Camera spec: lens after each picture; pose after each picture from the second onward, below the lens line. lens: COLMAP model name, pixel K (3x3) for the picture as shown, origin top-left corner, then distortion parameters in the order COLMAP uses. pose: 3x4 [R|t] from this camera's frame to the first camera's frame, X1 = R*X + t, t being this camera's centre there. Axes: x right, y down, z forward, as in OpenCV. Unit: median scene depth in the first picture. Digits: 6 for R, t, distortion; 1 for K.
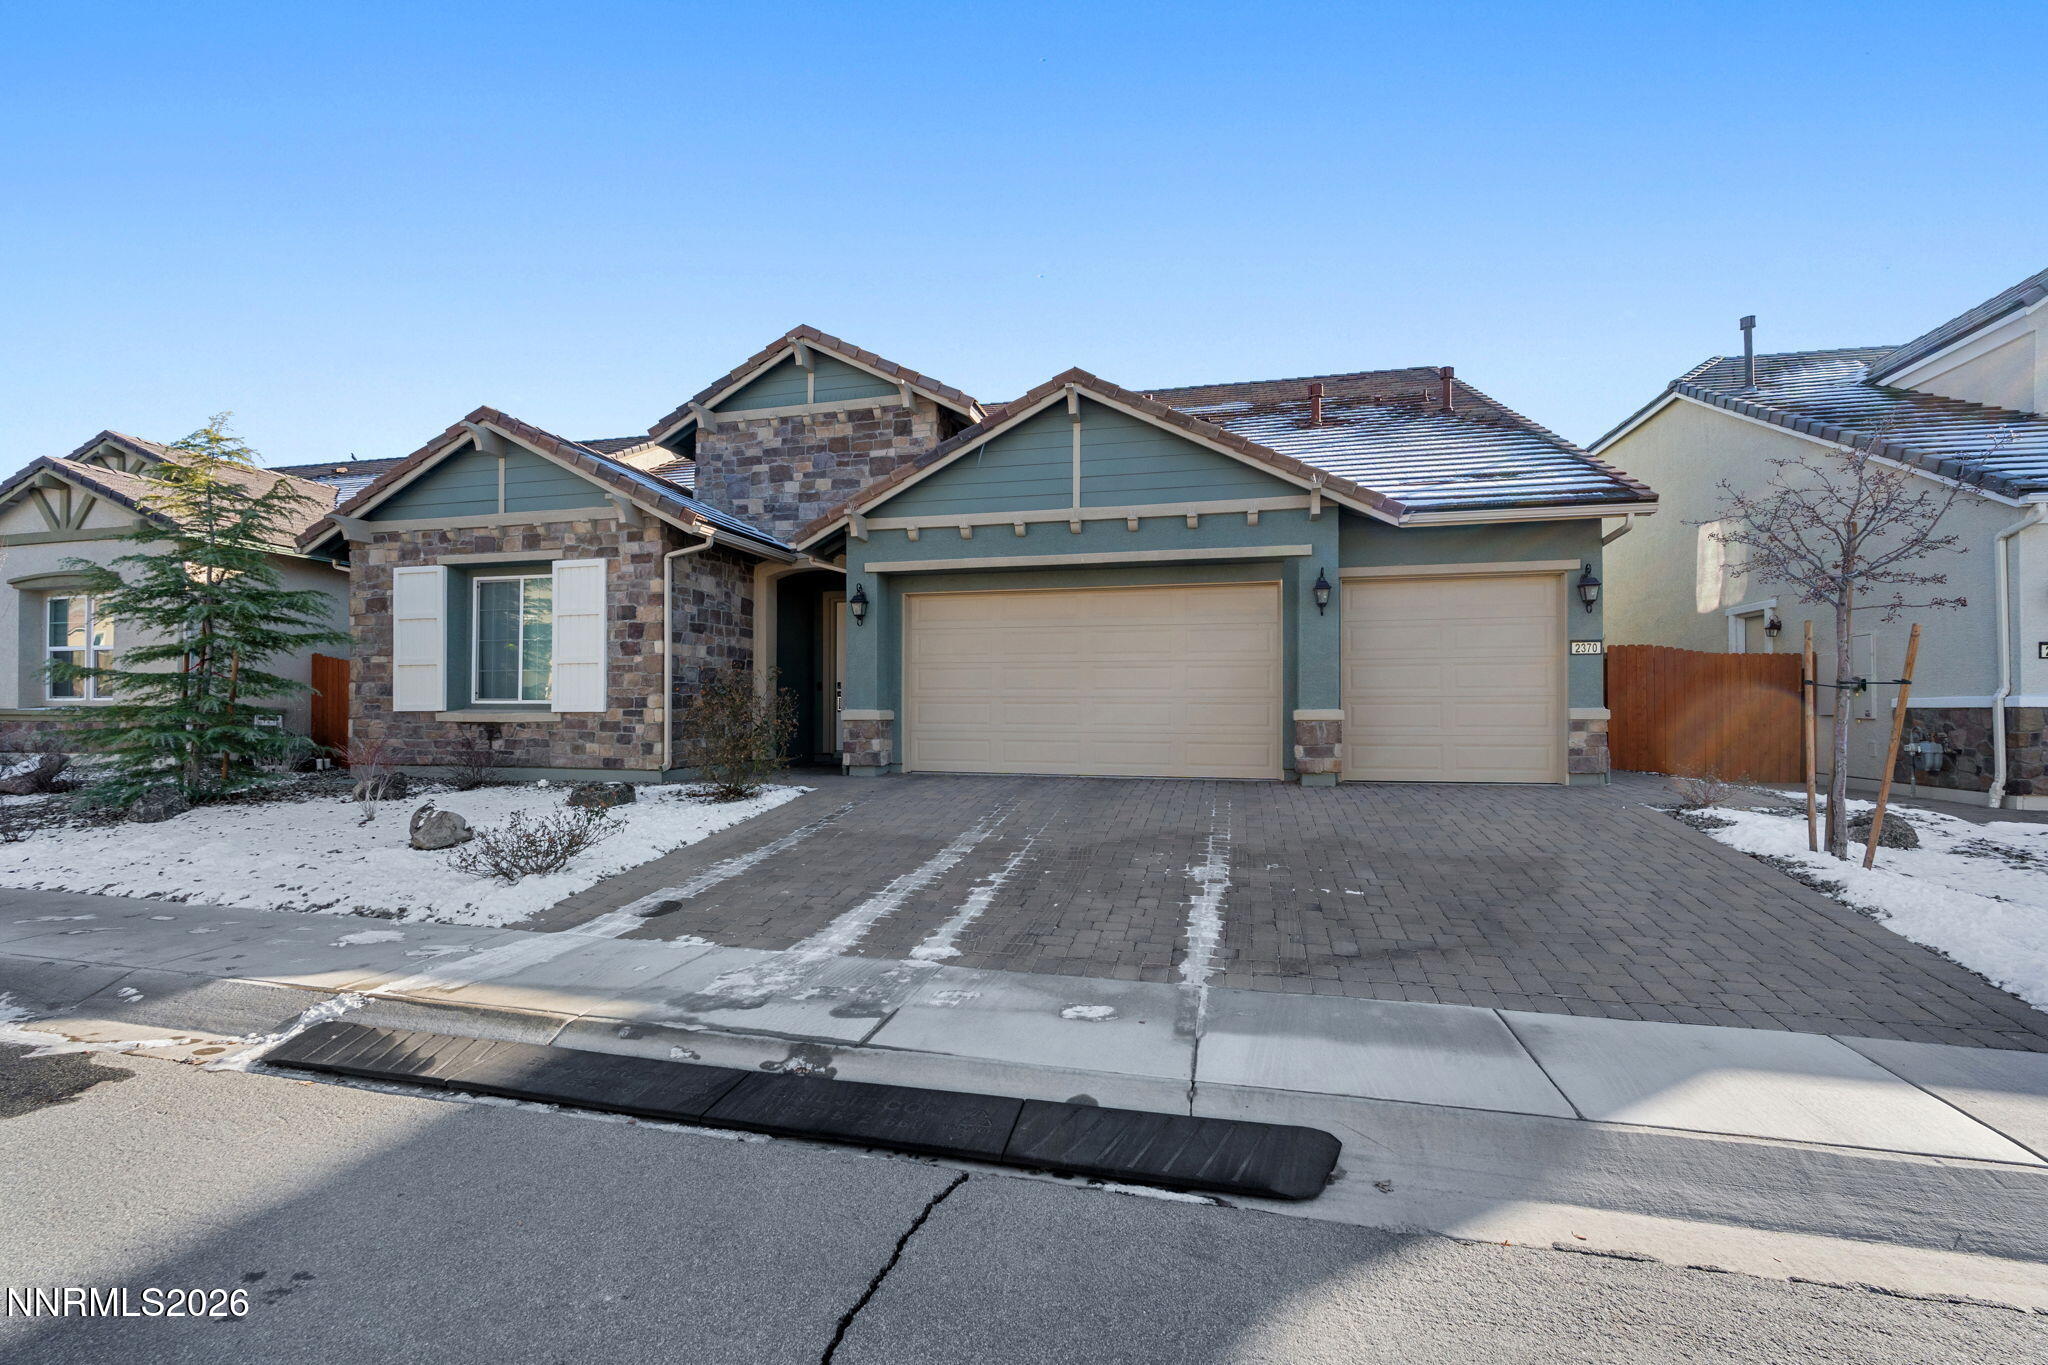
lens RADIAL K [[917.9, 0, 1020.4], [0, 917.9, 690.3], [0, 0, 1]] dist [-0.001174, -0.001281]
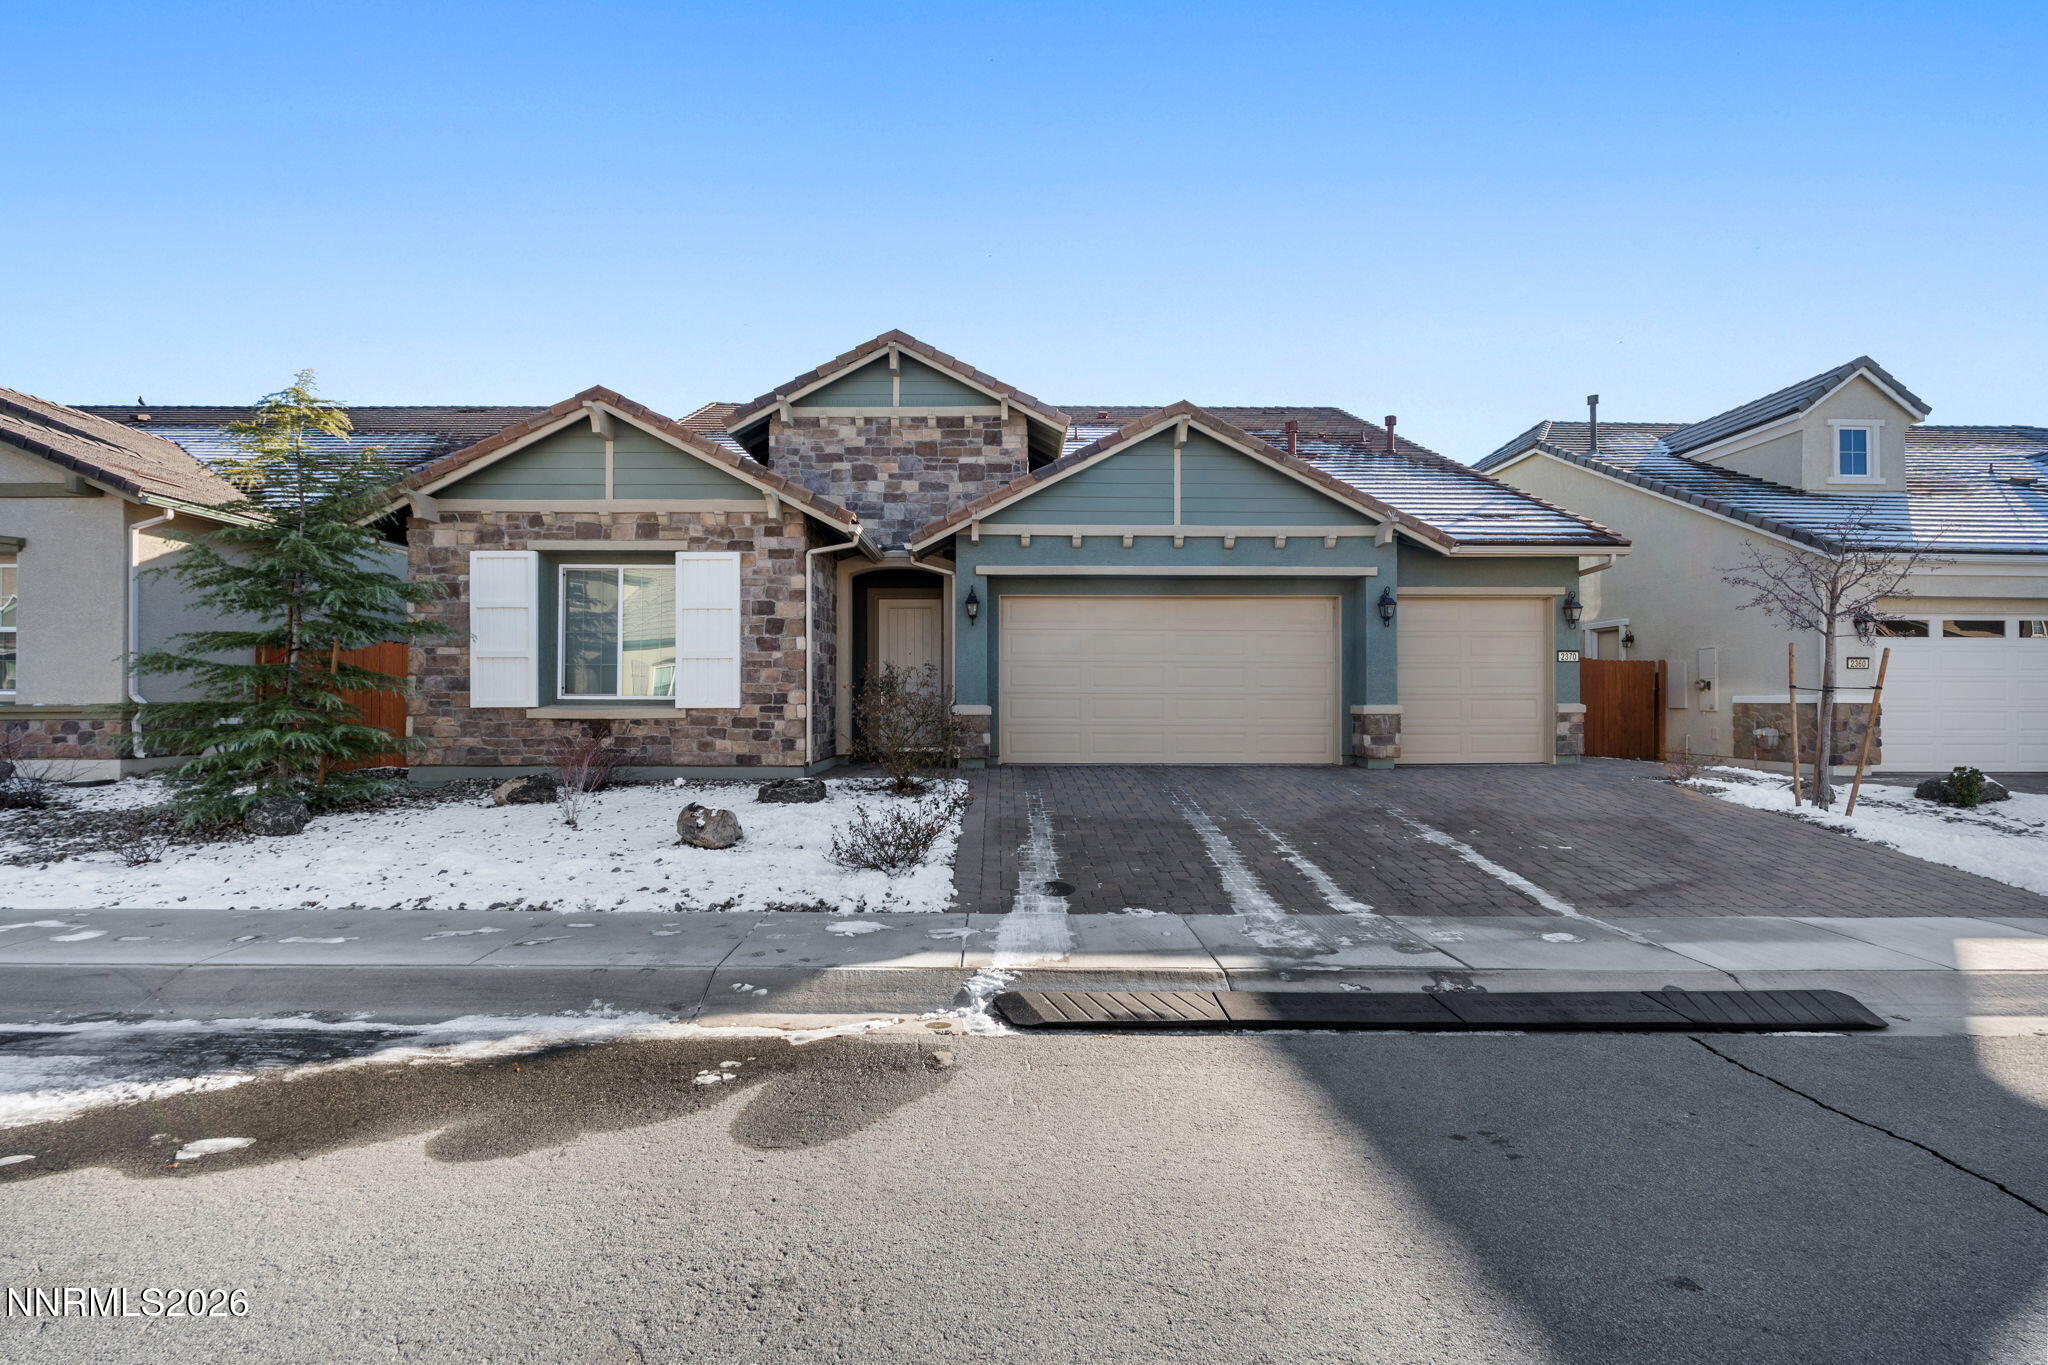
lens RADIAL K [[917.9, 0, 1014.7], [0, 917.9, 686.0], [0, 0, 1]] dist [-0.001174, -0.001281]
pose [[0.965083, 0.004177, 0.261912, -0.427084], [-0.005525, 0.999975, 0.004410, -0.006109], [-0.261887, -0.005704, 0.965082, -0.029920]]
